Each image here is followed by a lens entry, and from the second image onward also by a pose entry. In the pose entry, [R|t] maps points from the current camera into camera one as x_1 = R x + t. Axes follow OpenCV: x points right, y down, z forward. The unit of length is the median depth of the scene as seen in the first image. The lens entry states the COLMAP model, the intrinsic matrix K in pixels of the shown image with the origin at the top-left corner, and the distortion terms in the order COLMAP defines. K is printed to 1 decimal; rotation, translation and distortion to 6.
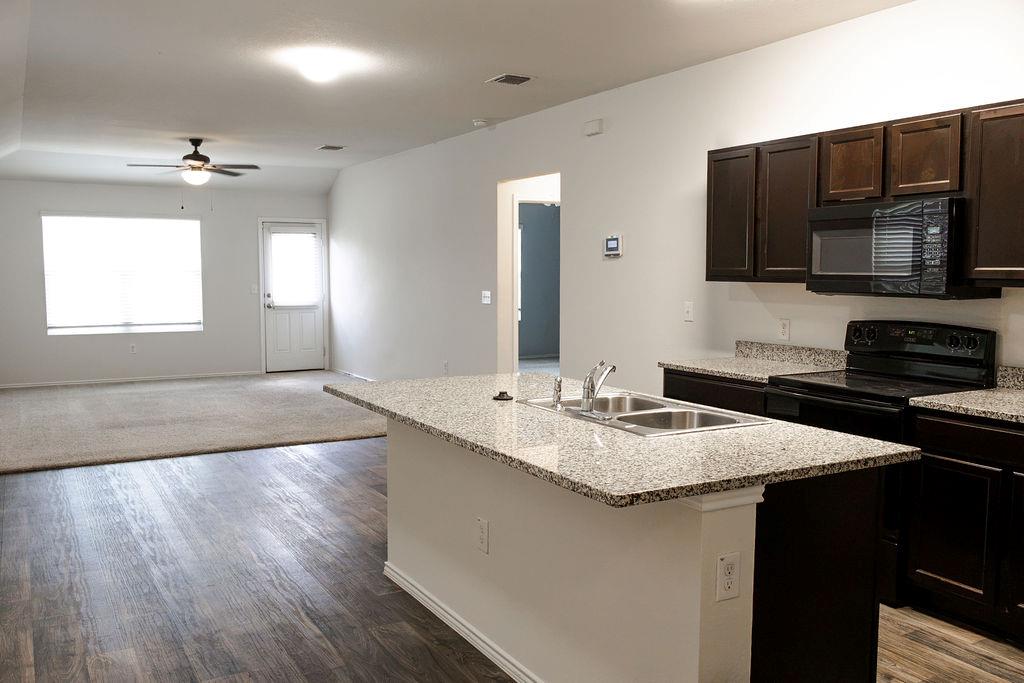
lens RADIAL K [[877.0, 0, 498.8], [0, 877.0, 332.0], [0, 0, 1]] dist [0.005808, -0.022144]
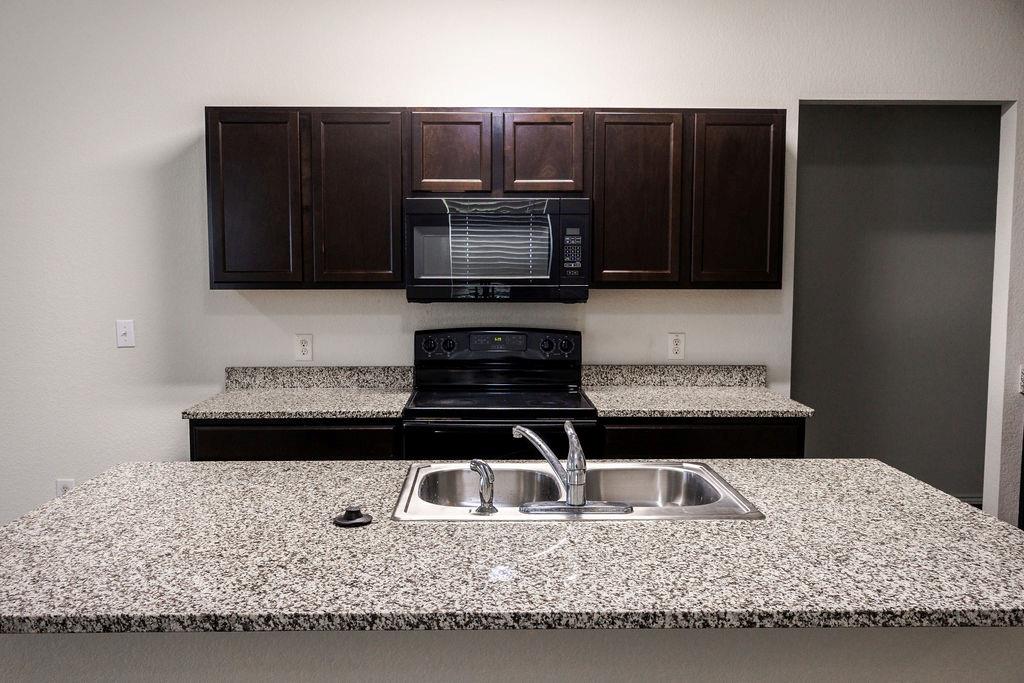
lens RADIAL K [[877.0, 0, 511.5], [0, 877.0, 340.8], [0, 0, 1]] dist [0.005808, -0.022144]
pose [[0.468788, -0.077467, 0.879907, -0.330838], [0.065104, 0.996468, 0.053044, -0.044768], [-0.880908, 0.032419, 0.472175, 0.524178]]
